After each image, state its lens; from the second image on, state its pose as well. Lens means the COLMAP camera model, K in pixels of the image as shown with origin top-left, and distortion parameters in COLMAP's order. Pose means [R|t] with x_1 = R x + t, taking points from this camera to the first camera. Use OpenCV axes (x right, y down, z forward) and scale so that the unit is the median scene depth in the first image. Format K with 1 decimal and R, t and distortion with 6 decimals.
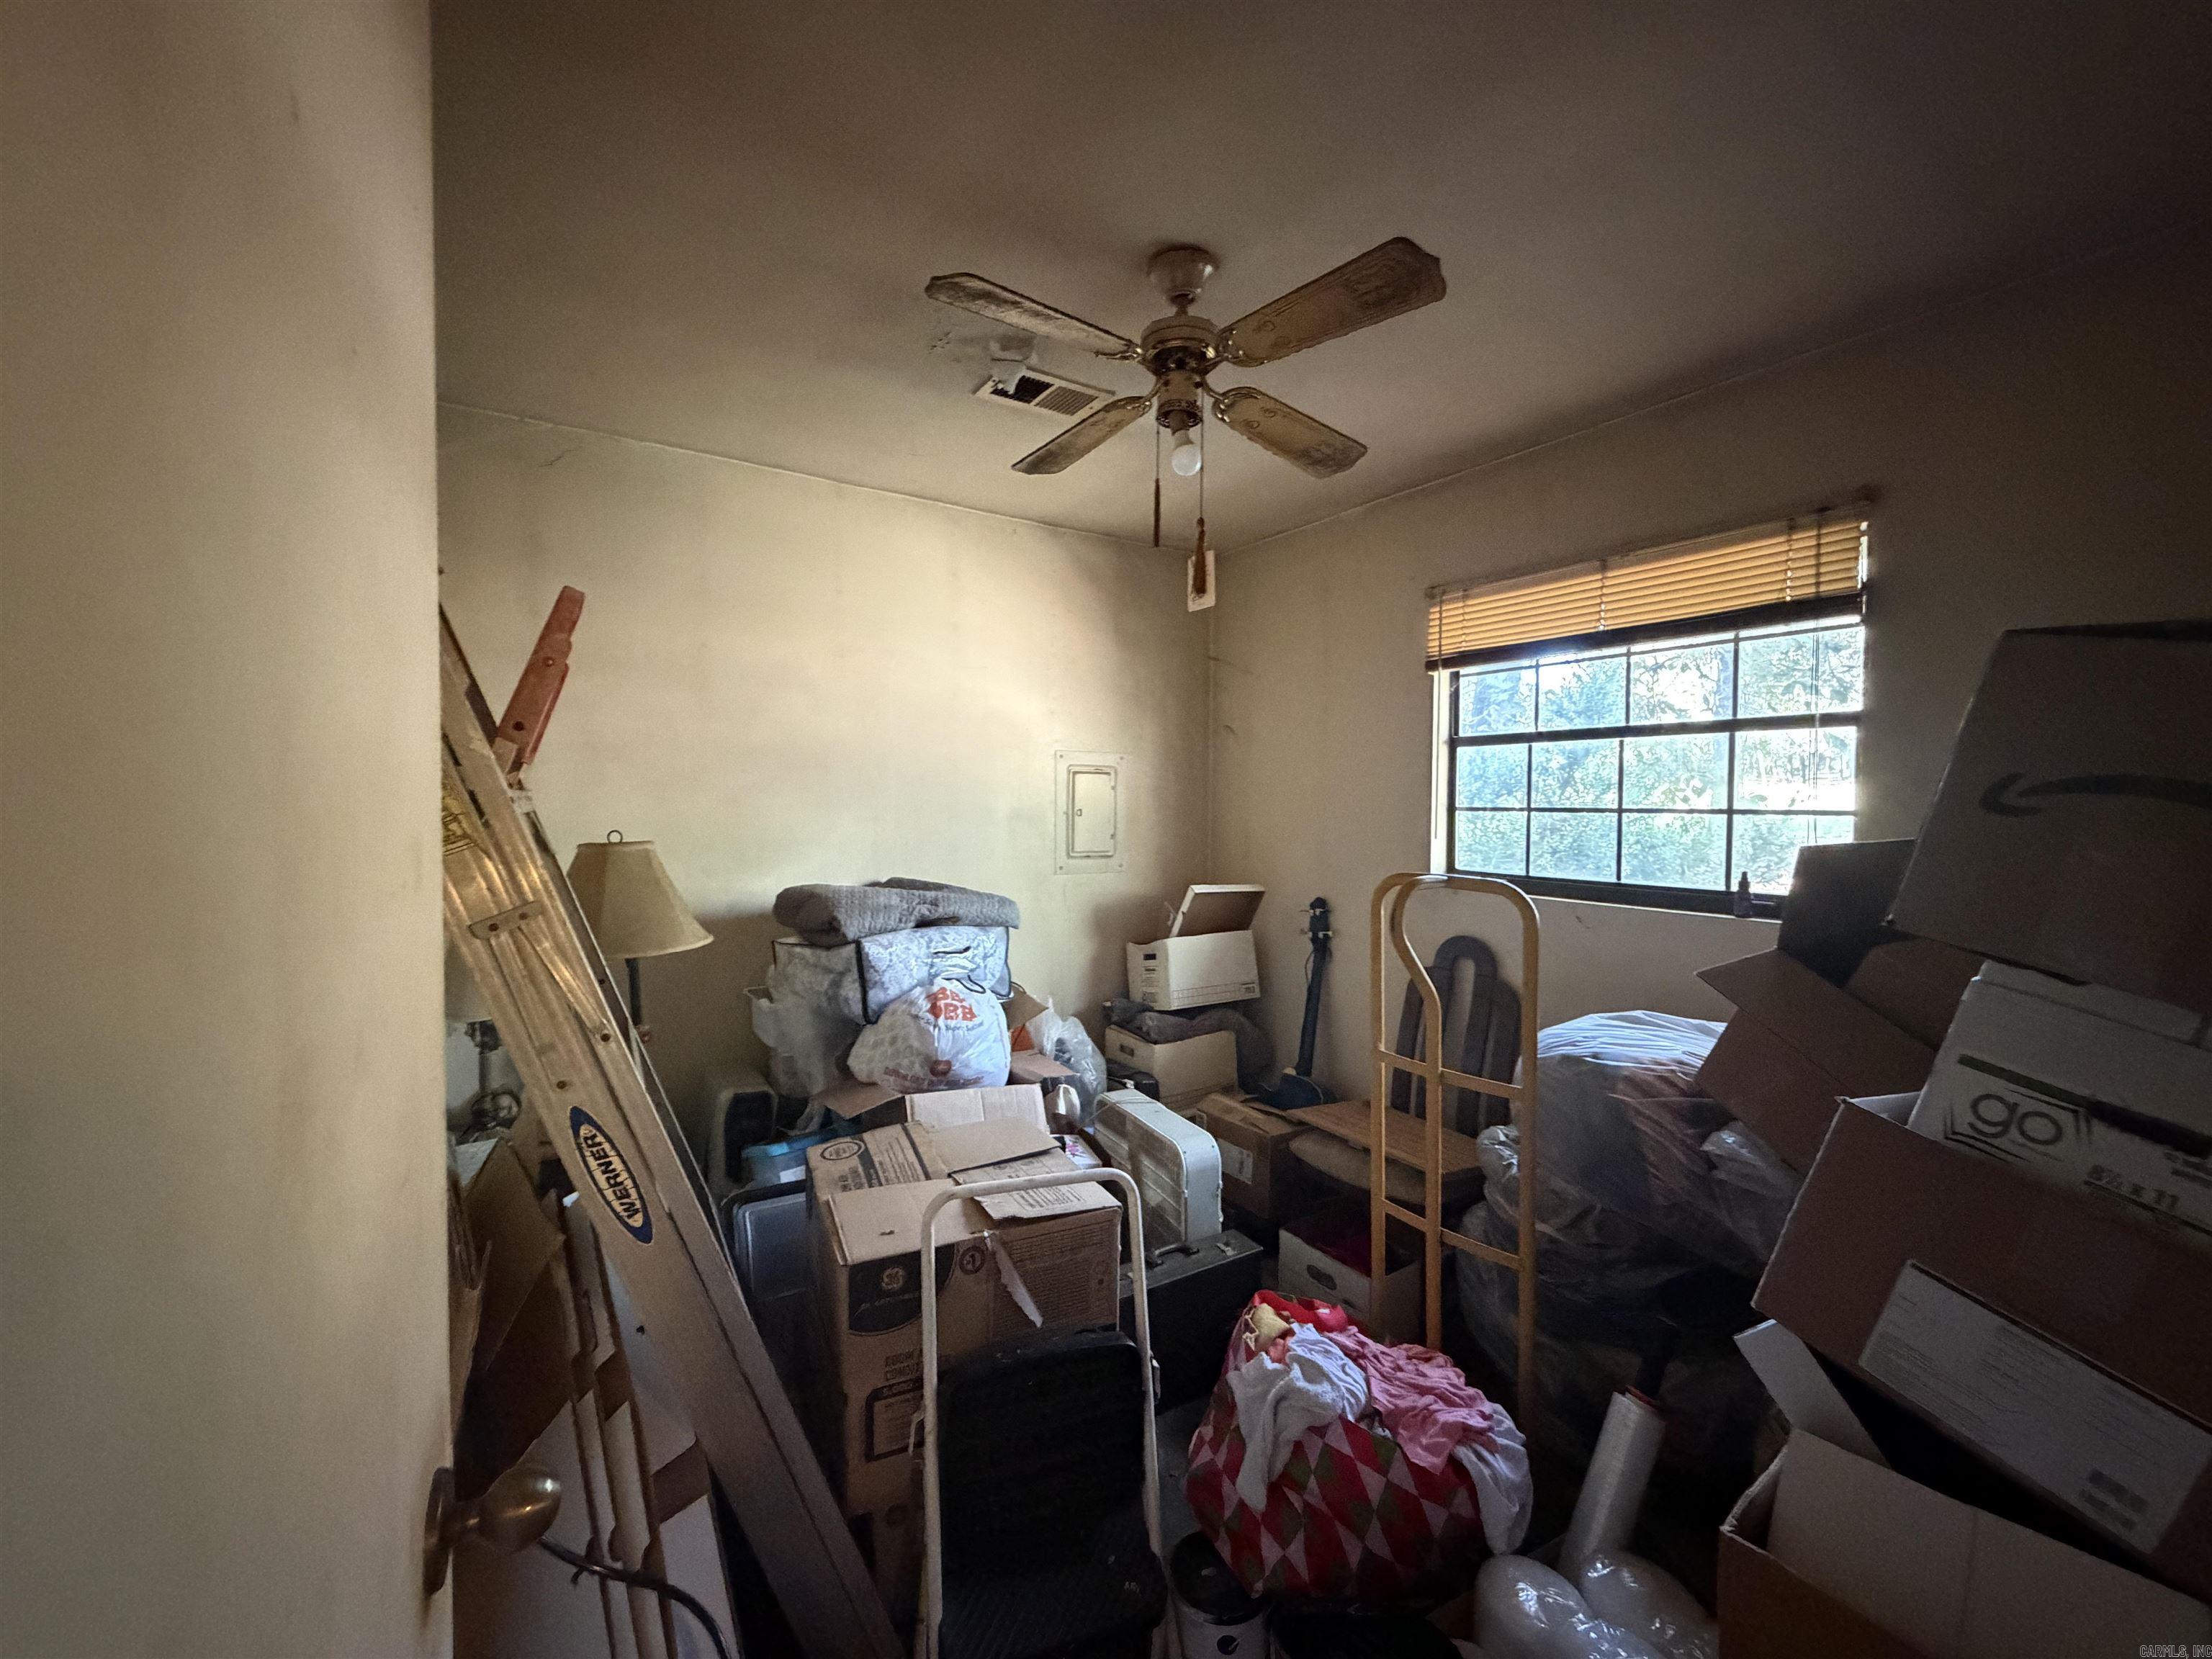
lens RADIAL K [[897.0, 0, 1103.1], [0, 897.0, 836.1], [0, 0, 1]] dist [0.009988, -0.000078]
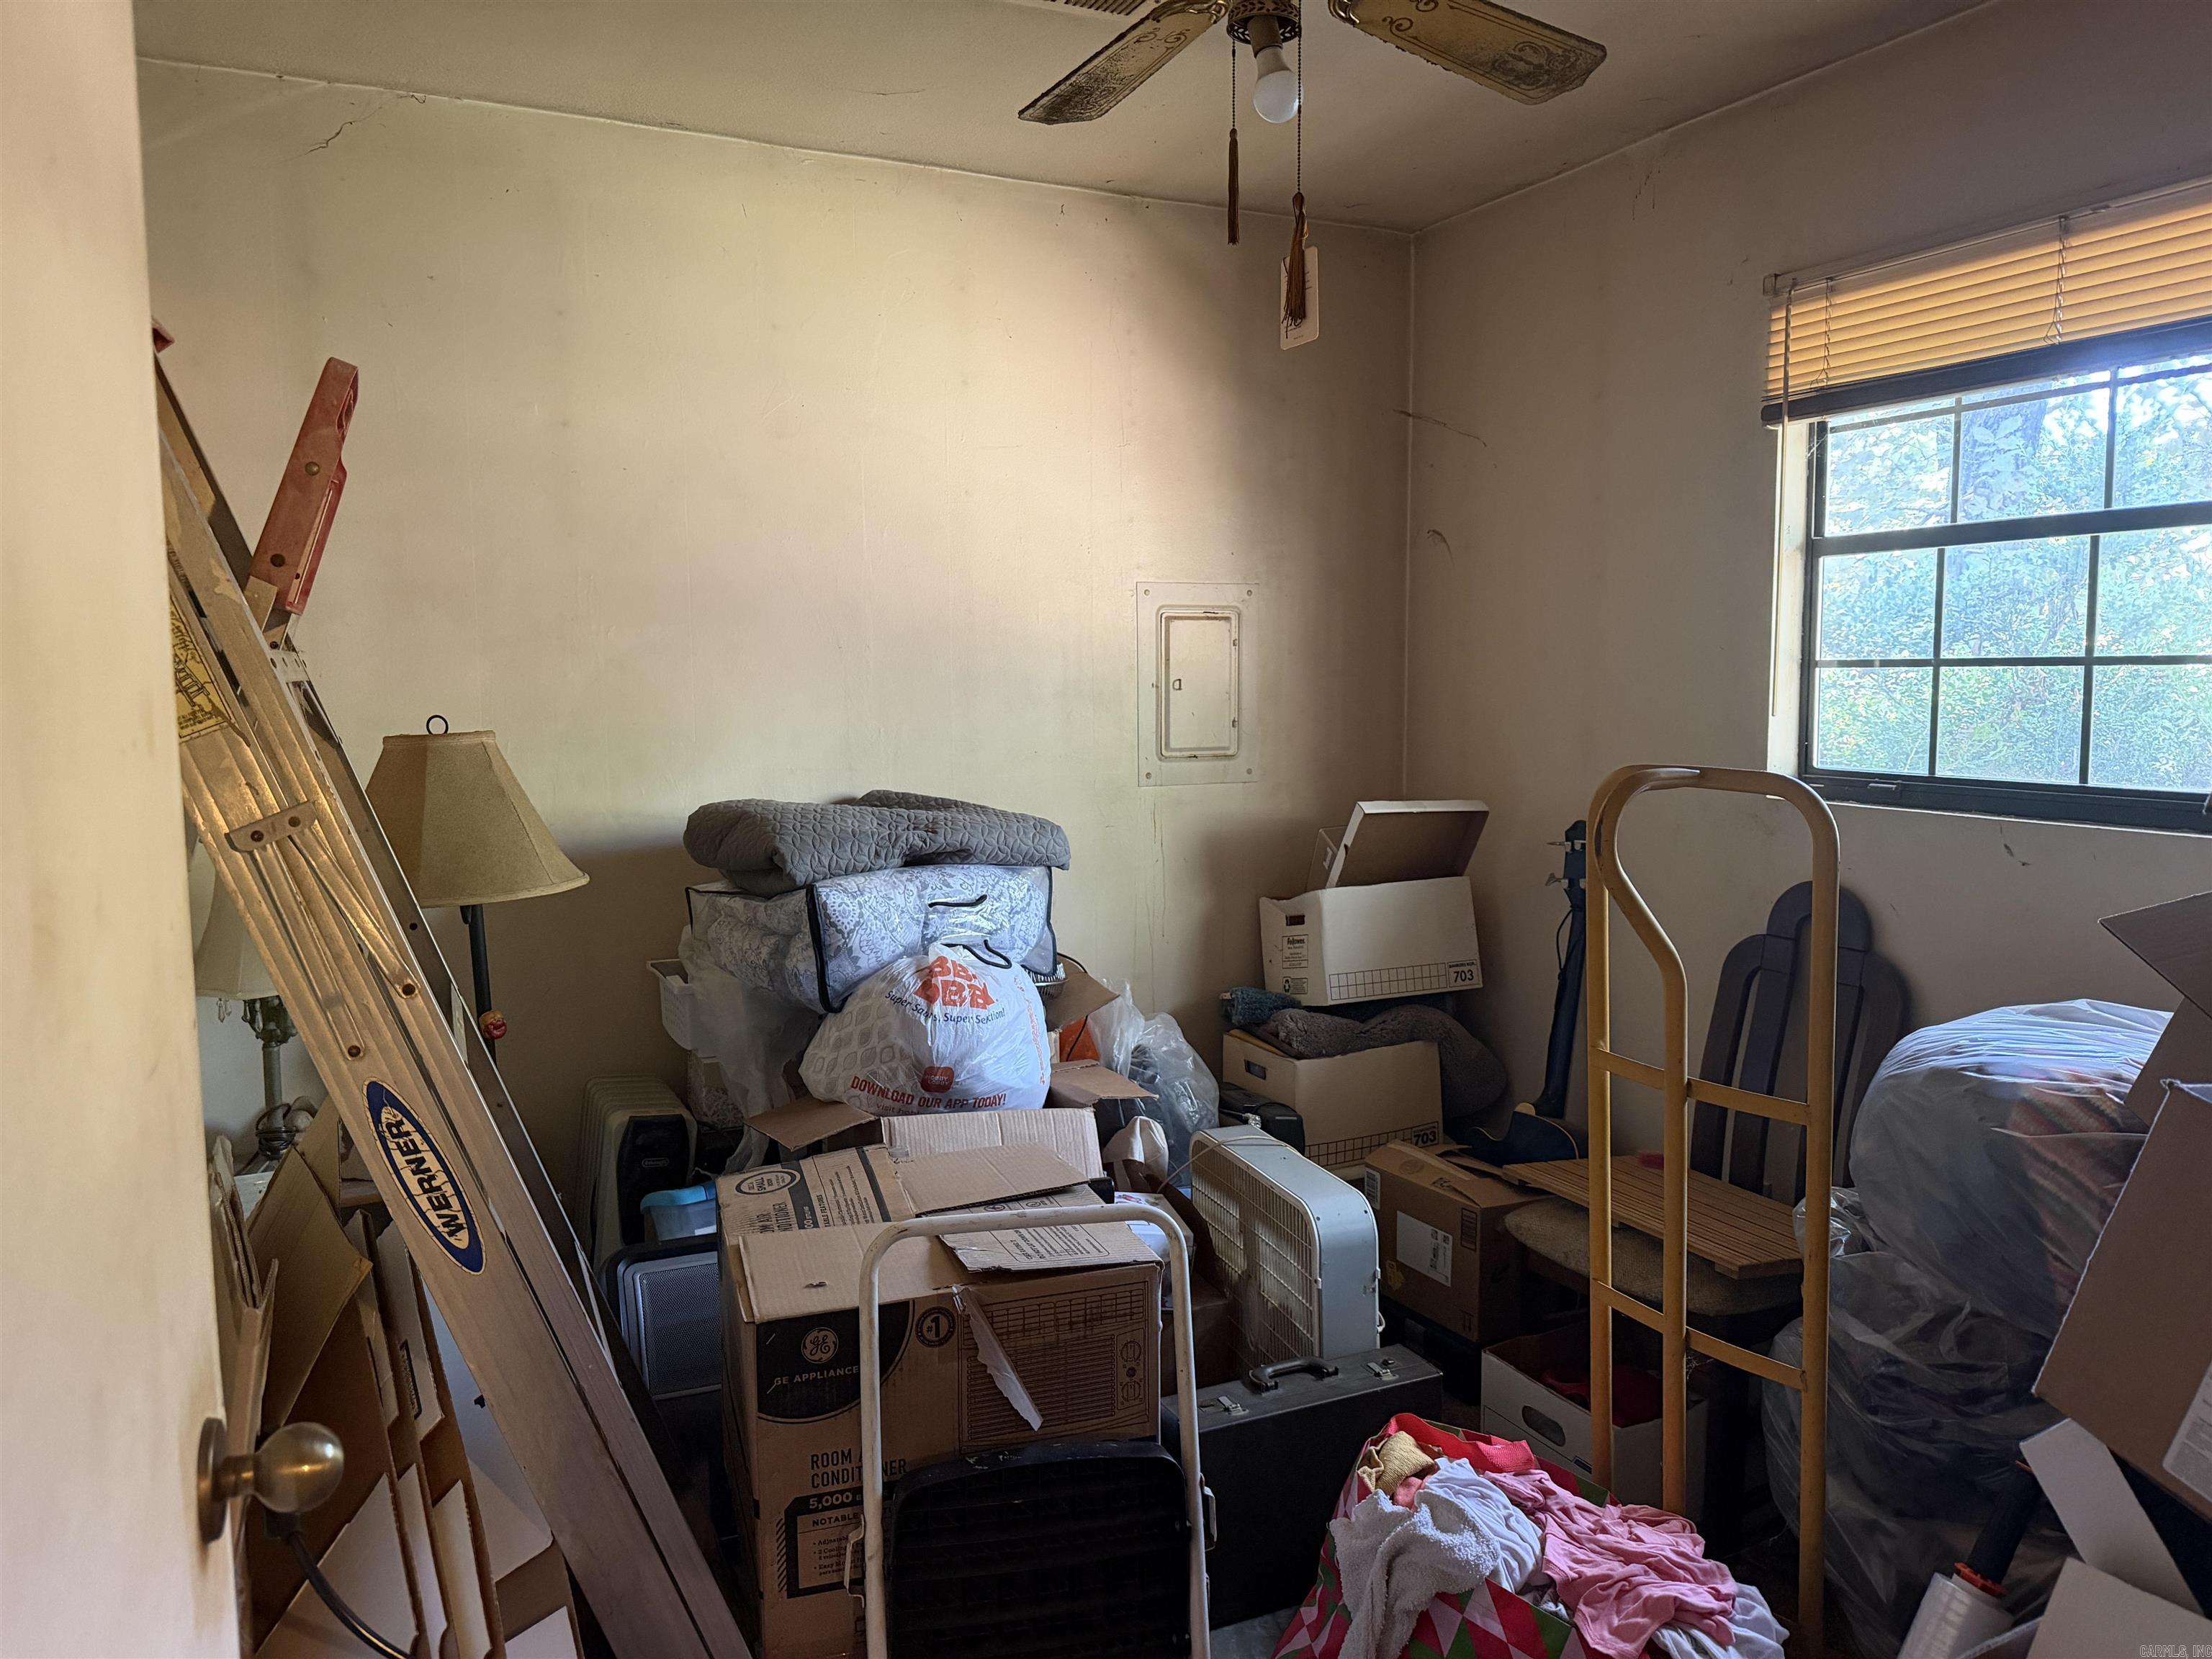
lens RADIAL K [[1556.4, 0, 1102.7], [0, 1556.4, 838.8], [0, 0, 1]] dist [0.099448, -0.159432]
pose [[0.993023, -0.002617, -0.117893, 0.092453], [0.010735, 0.997609, 0.068278, 0.012658], [0.117433, -0.069067, 0.990676, -0.112953]]
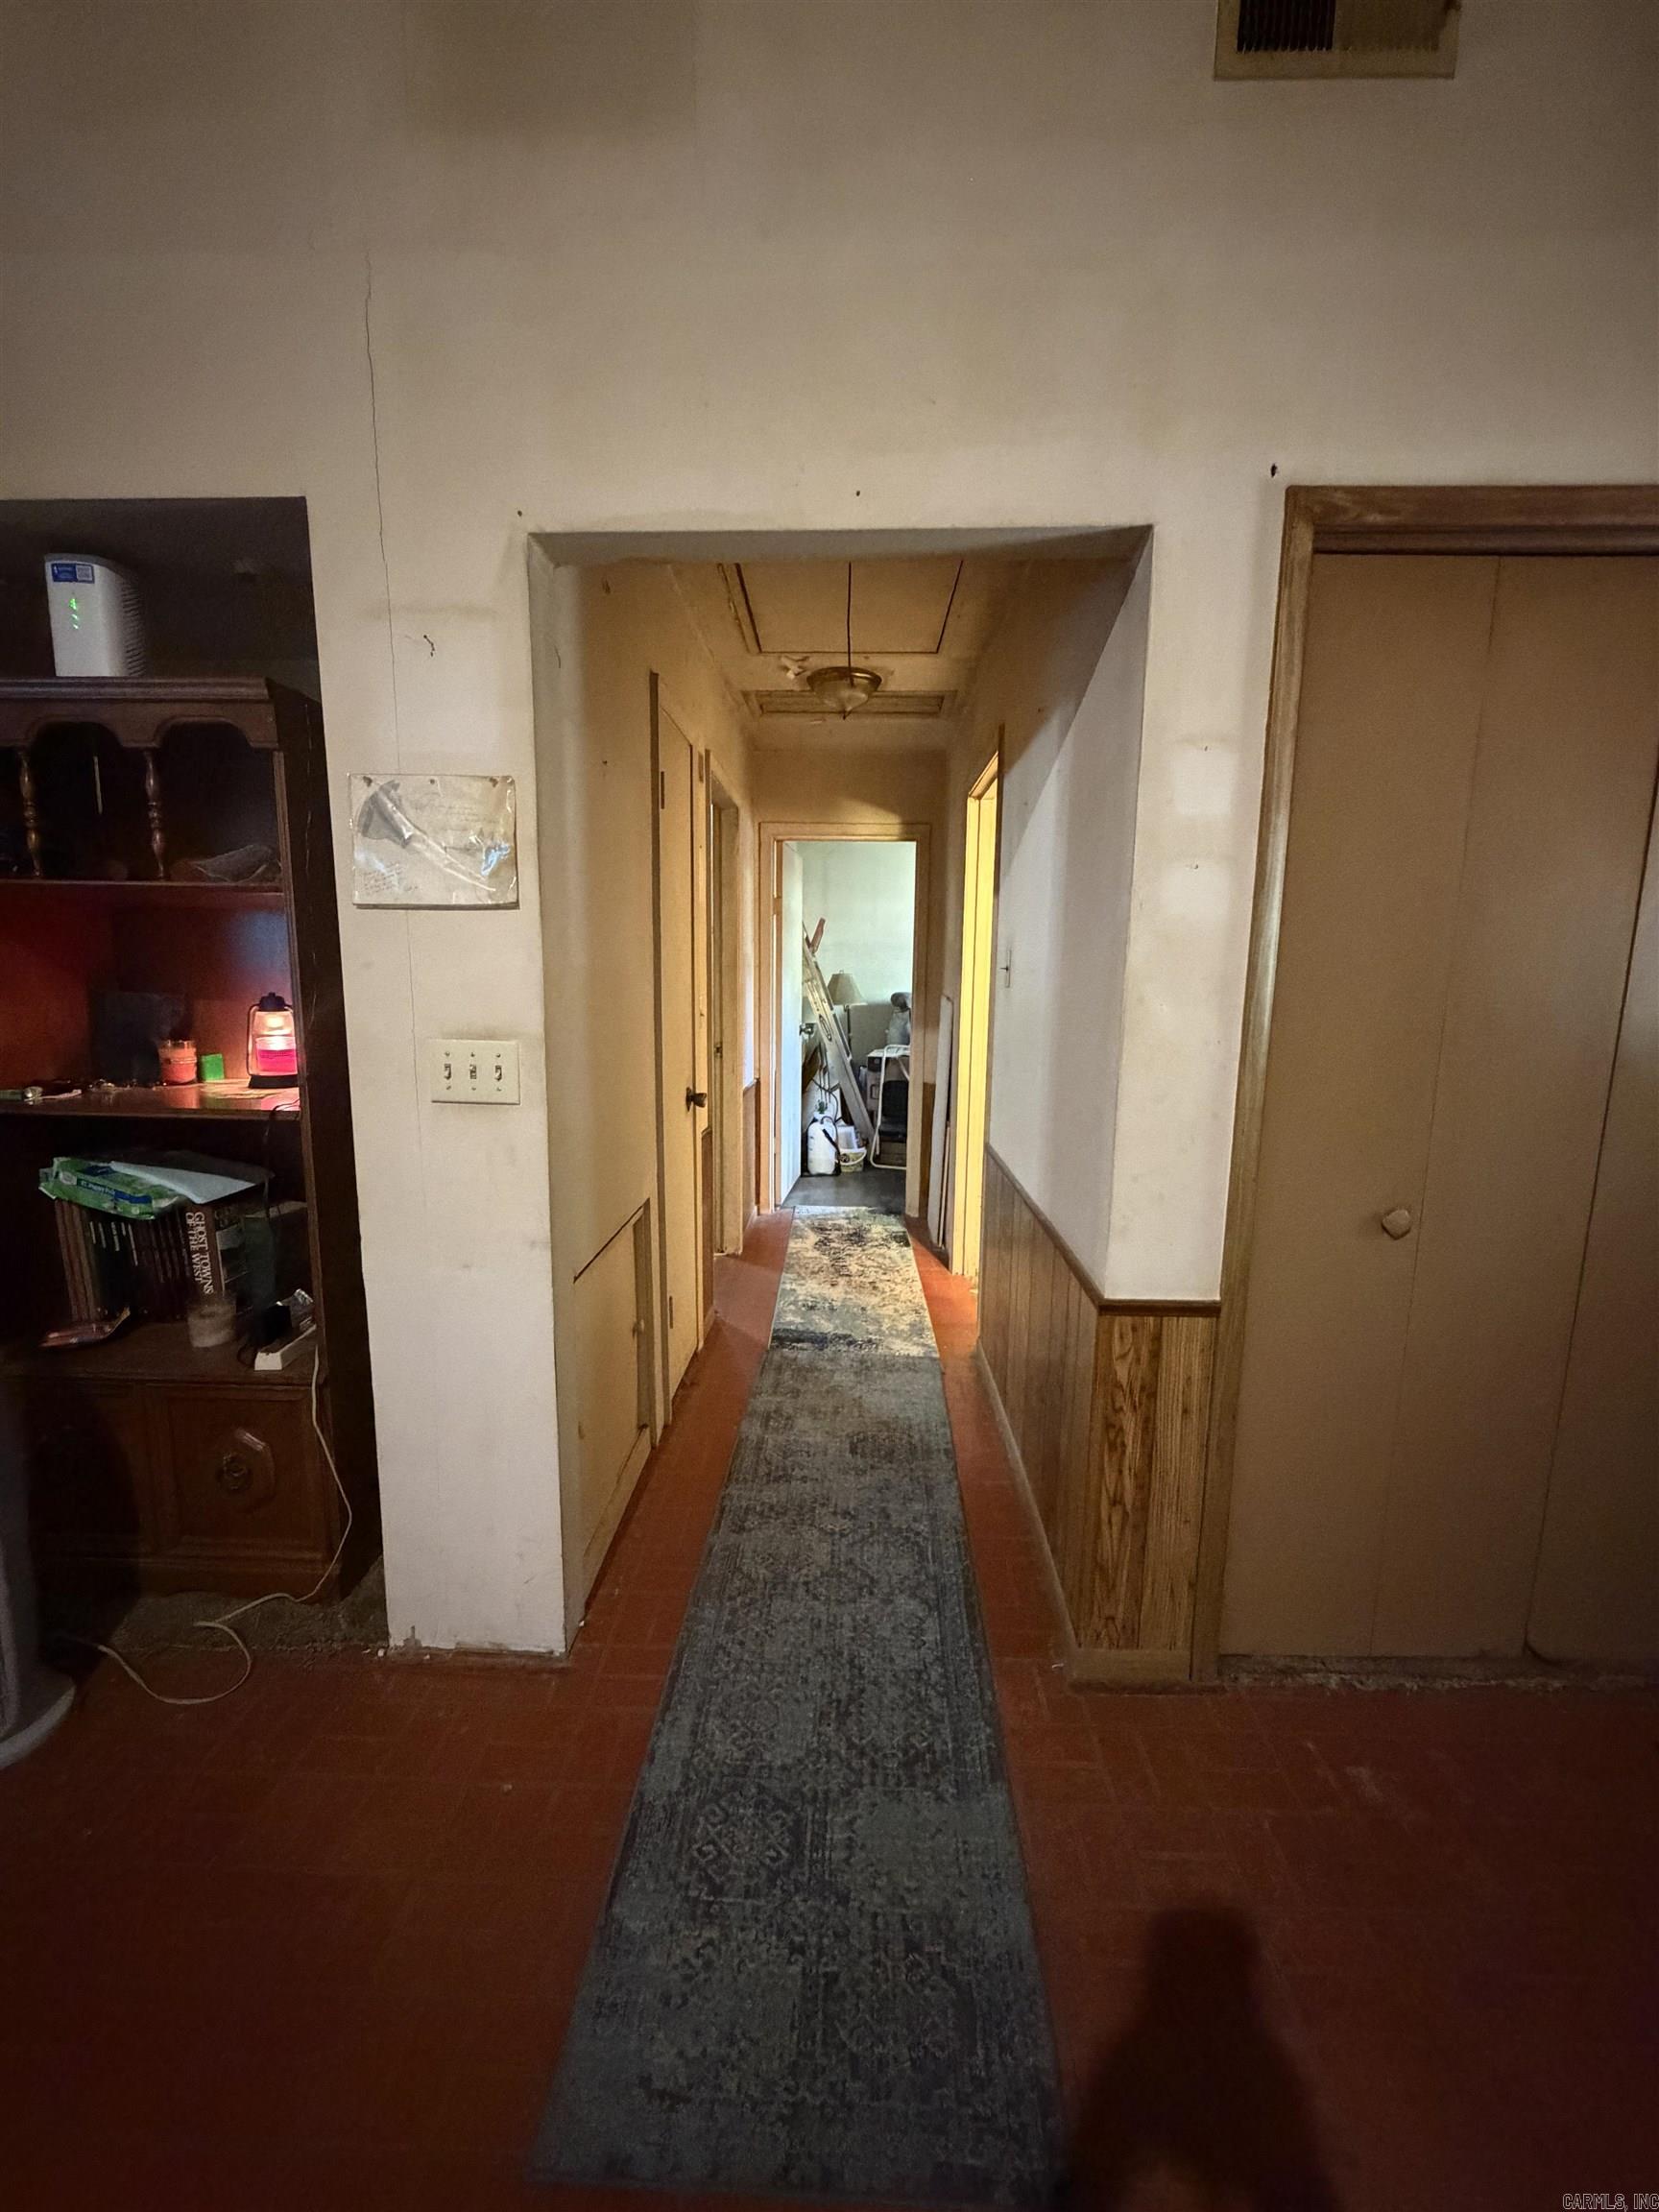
lens RADIAL K [[886.3, 0, 832.8], [0, 886.3, 1099.2], [0, 0, 1]] dist [0.000120, -0.000110]
pose [[0.828112, 0.081446, -0.554615, 1.525137], [-0.028066, 0.994172, 0.104089, 0.147381], [0.559860, -0.070631, 0.825571, -2.091946]]
